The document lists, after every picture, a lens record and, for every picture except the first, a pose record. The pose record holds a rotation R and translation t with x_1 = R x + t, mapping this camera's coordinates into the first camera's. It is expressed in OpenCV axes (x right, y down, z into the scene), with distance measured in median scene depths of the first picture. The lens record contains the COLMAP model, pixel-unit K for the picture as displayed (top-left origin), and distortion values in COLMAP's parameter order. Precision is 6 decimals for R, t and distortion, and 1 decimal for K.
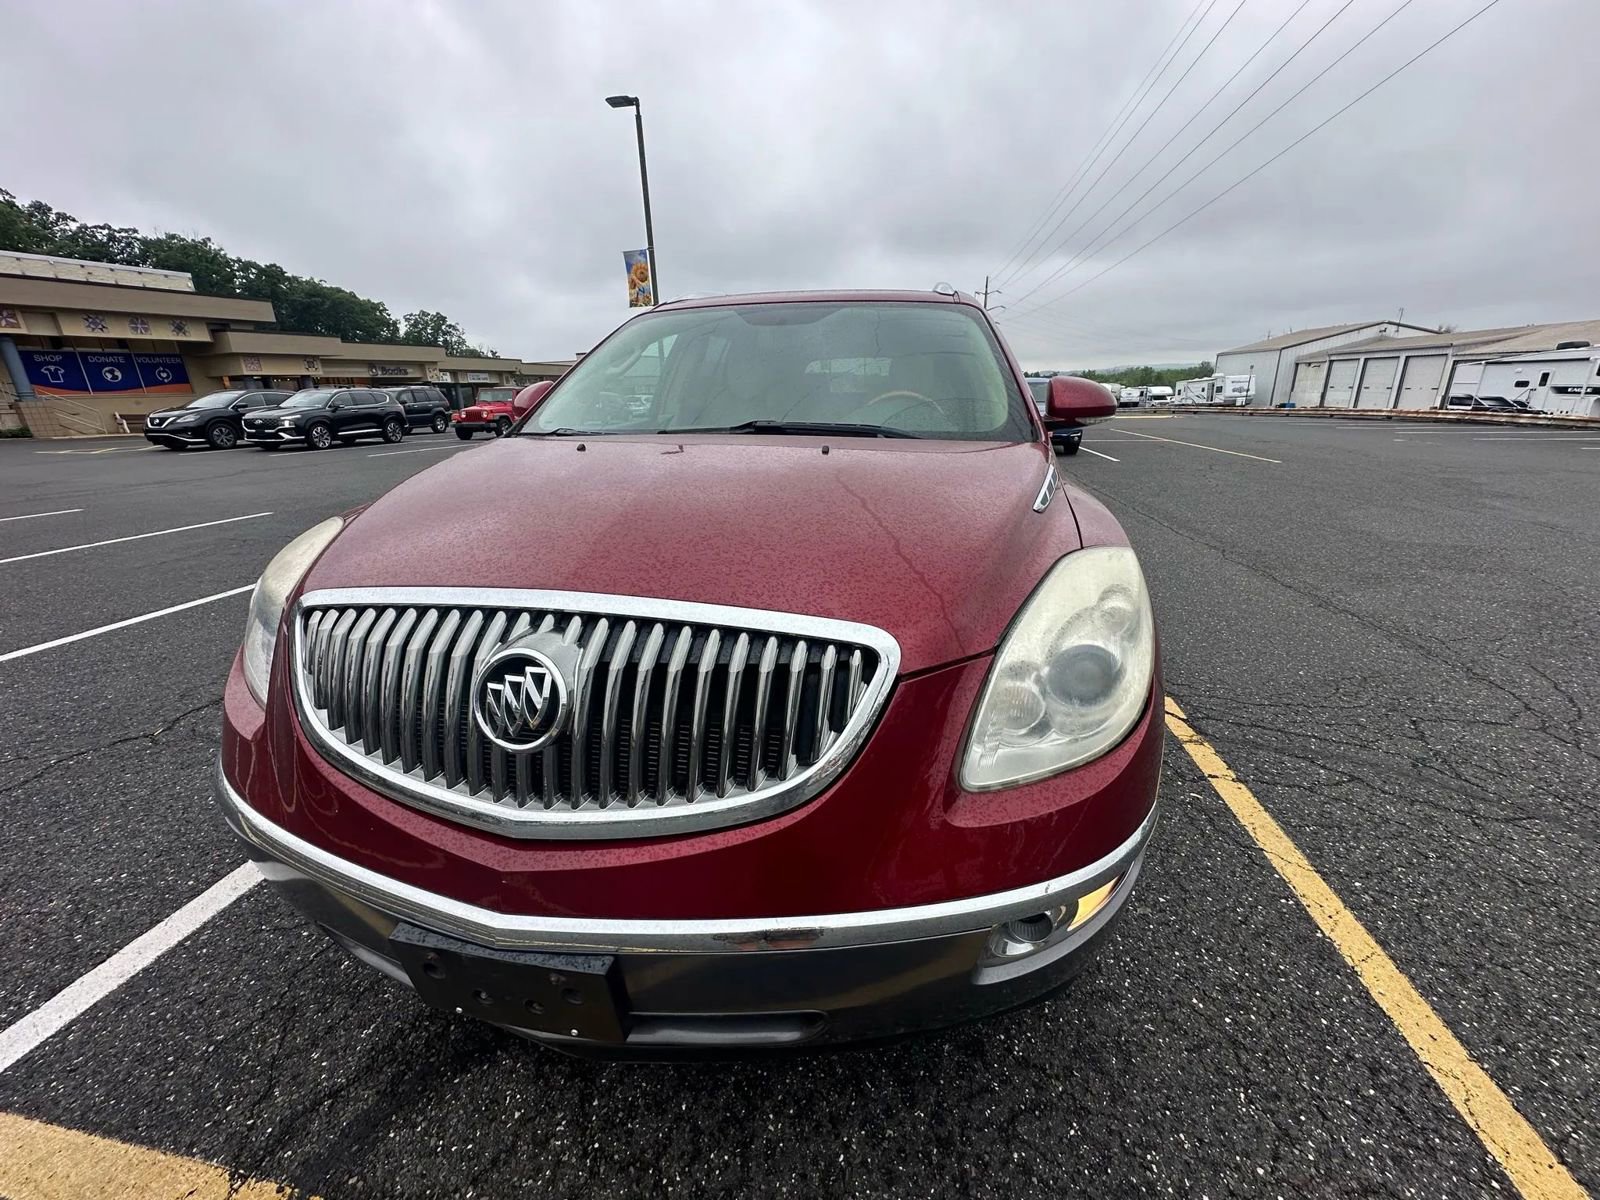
lens RADIAL K [[638.2, 0, 800.9], [0, 638.2, 601.4], [0, 0, 1]] dist [-0.004938, 0.001049]
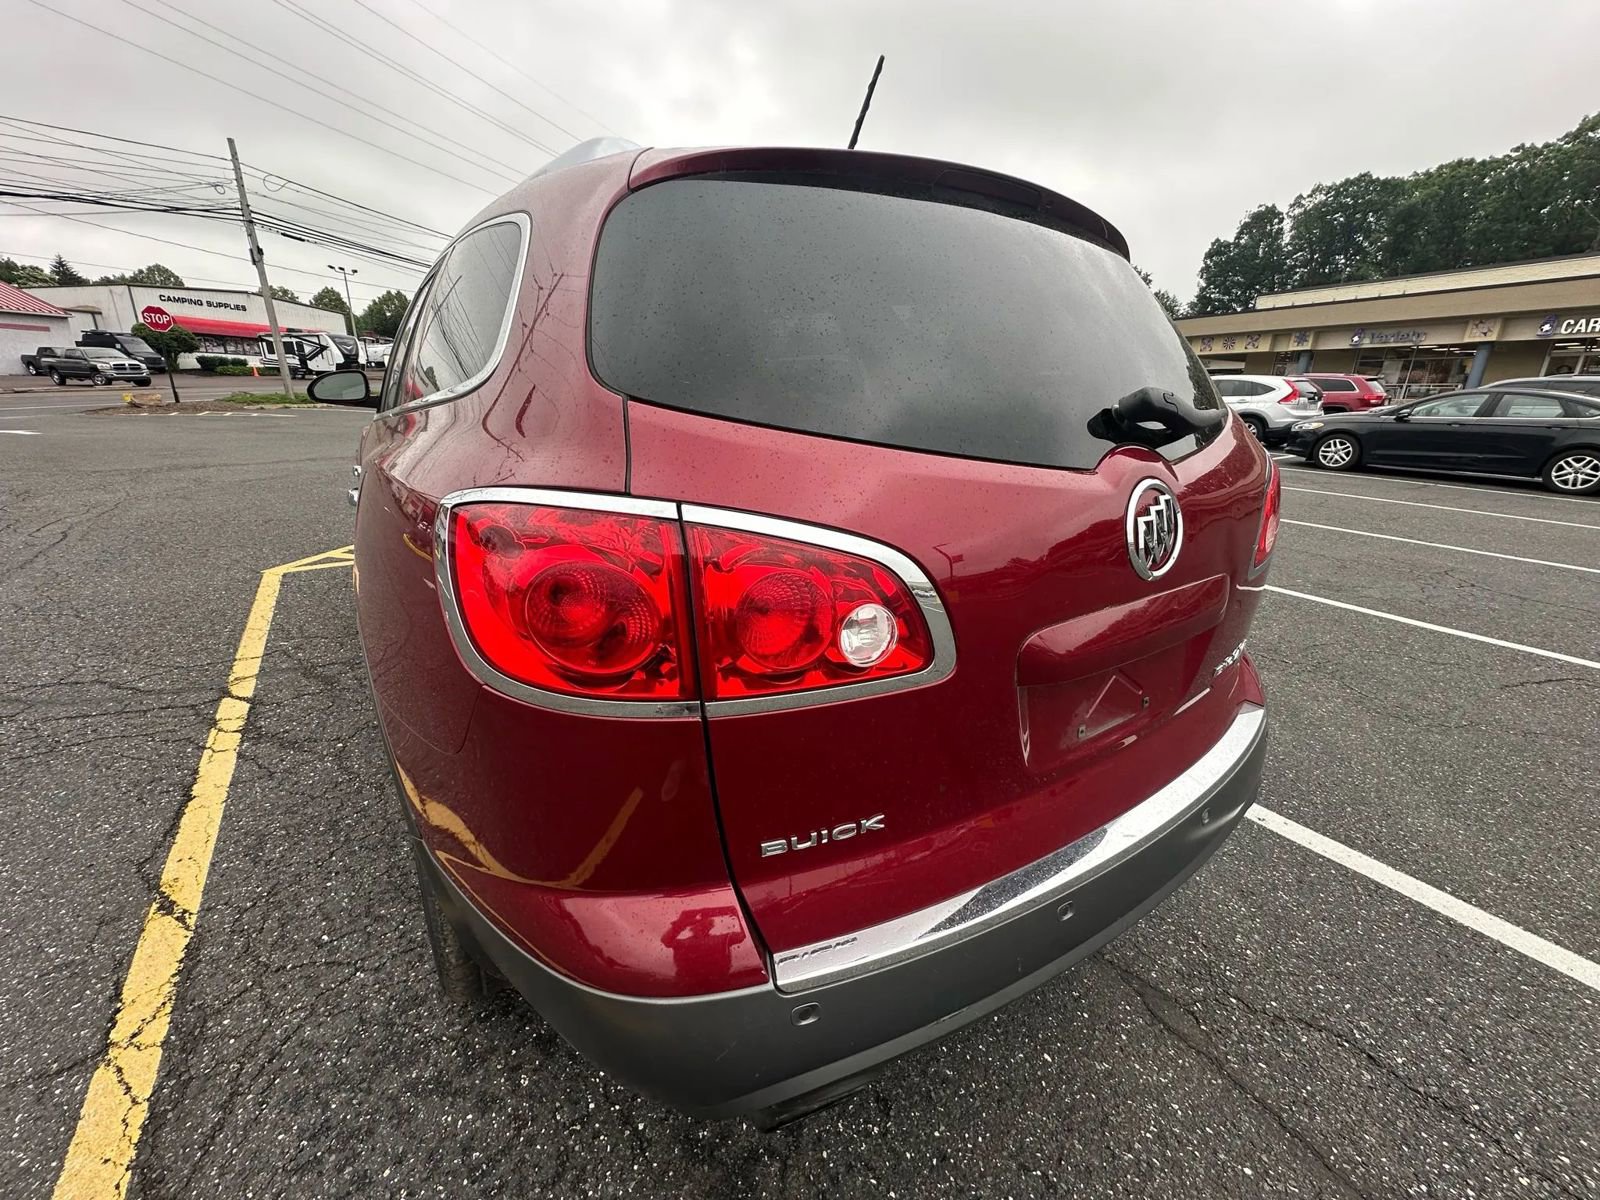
lens RADIAL K [[638.2, 0, 798.8], [0, 638.2, 599.6], [0, 0, 1]] dist [-0.004938, 0.001049]
pose [[-0.713184, 0.224302, -0.664121, 0.922394], [-0.228408, 0.821356, 0.522689, -1.093674], [0.662720, 0.524464, -0.534545, 3.260188]]
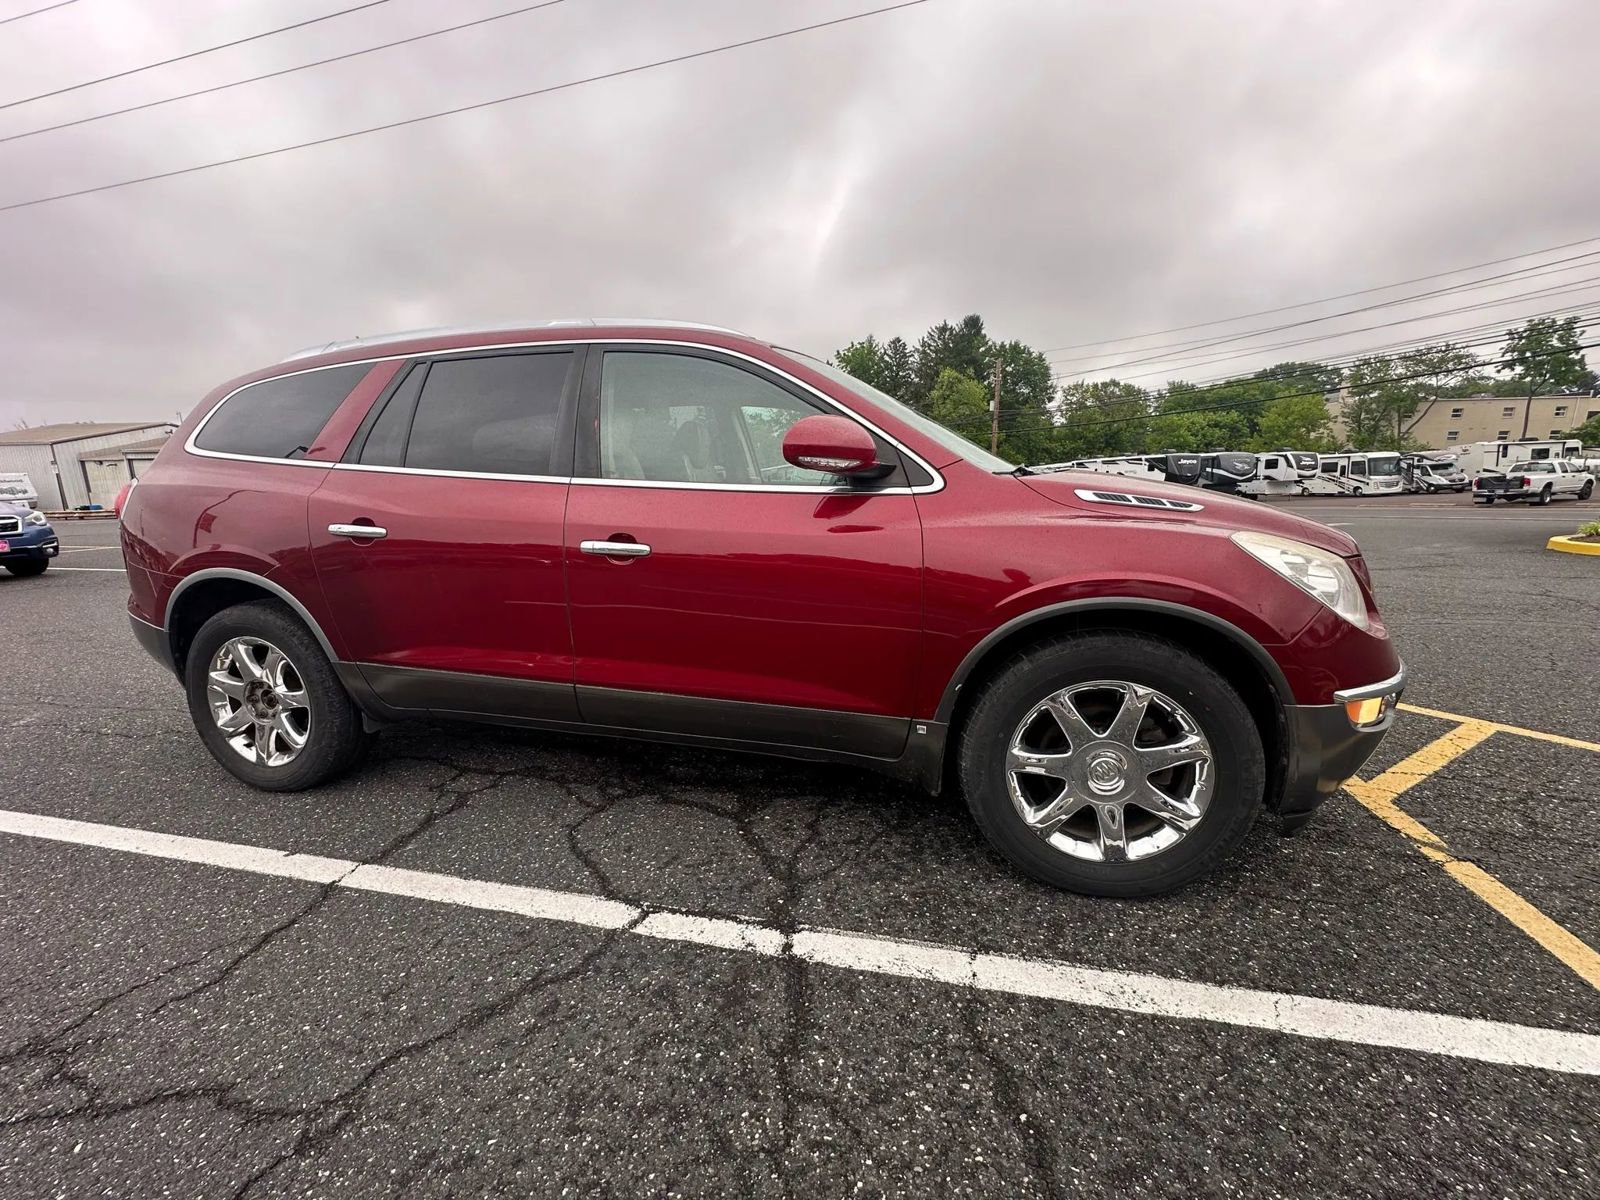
lens RADIAL K [[638.2, 0, 801.6], [0, 638.2, 599.6], [0, 0, 1]] dist [-0.004938, 0.001049]
pose [[0.049045, -0.174304, 0.983470, -1.647566], [0.322287, 0.934747, 0.149596, -0.378197], [-0.945371, 0.309622, 0.102020, 1.449600]]
